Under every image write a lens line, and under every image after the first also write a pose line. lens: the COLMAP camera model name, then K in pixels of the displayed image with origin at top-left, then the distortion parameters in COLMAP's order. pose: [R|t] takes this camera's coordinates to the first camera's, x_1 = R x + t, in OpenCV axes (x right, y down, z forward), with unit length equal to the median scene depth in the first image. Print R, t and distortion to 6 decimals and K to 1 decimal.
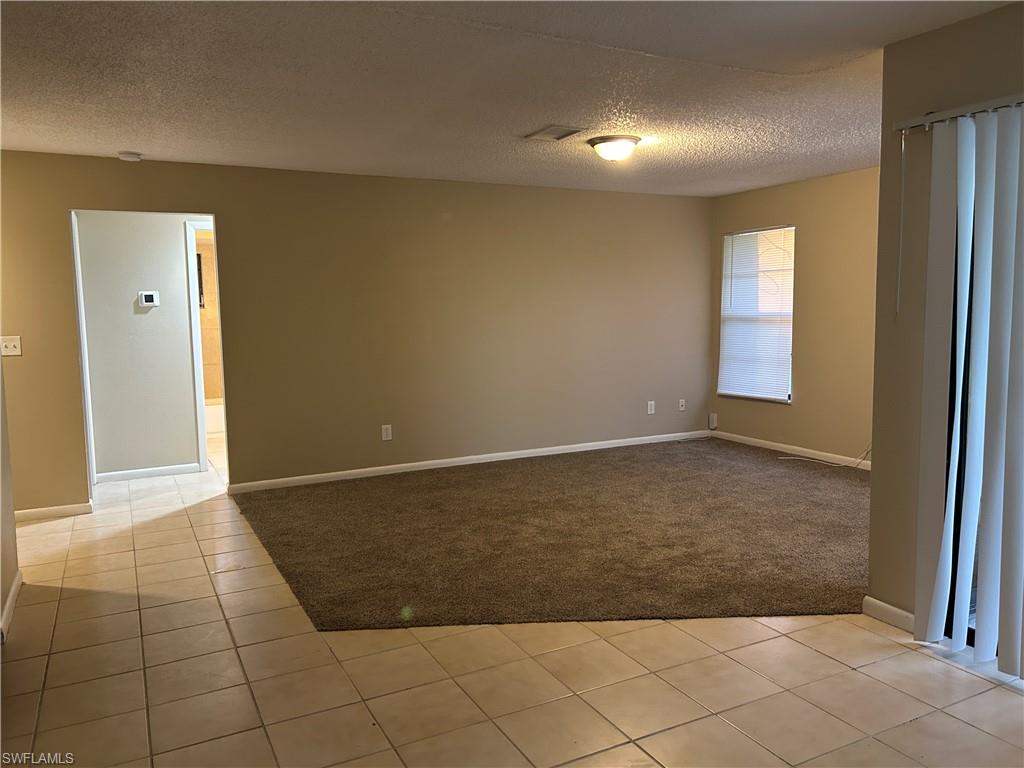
lens RADIAL K [[769.3, 0, 513.8], [0, 769.3, 386.5], [0, 0, 1]] dist [0.052916, -0.051006]
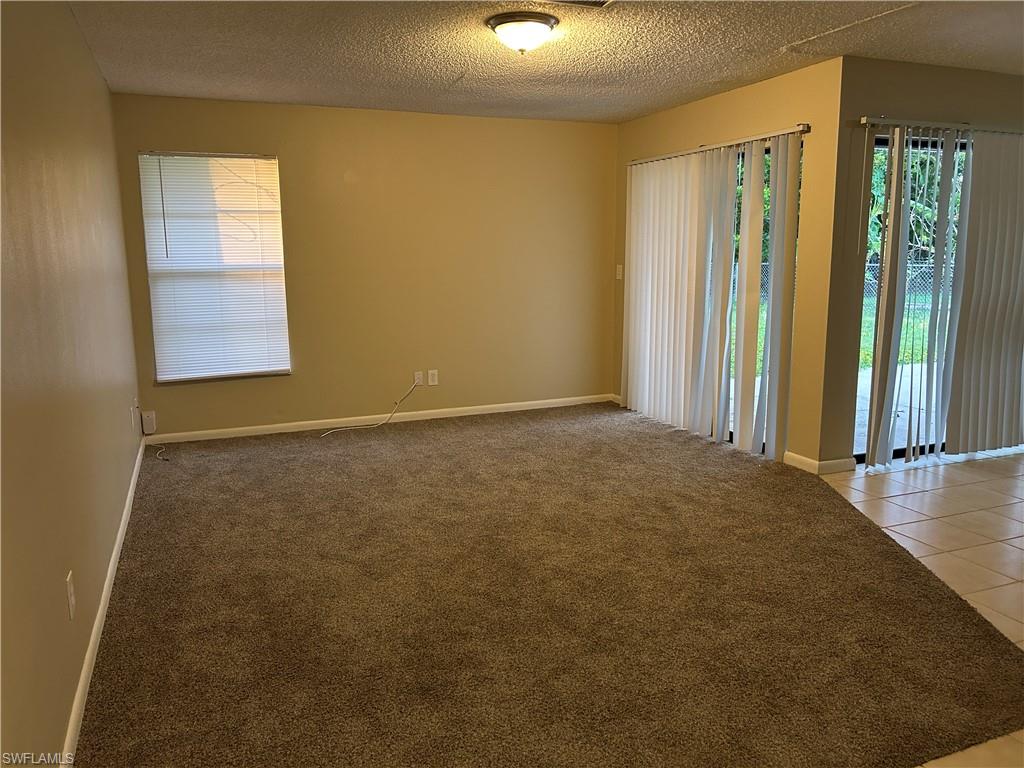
lens RADIAL K [[769.3, 0, 508.0], [0, 769.3, 376.7], [0, 0, 1]] dist [0.052916, -0.051006]
pose [[0.081644, -0.149534, 0.985380, -0.440789], [0.112458, 0.983749, 0.139968, -0.063505], [-0.990297, 0.099386, 0.097134, 0.666884]]
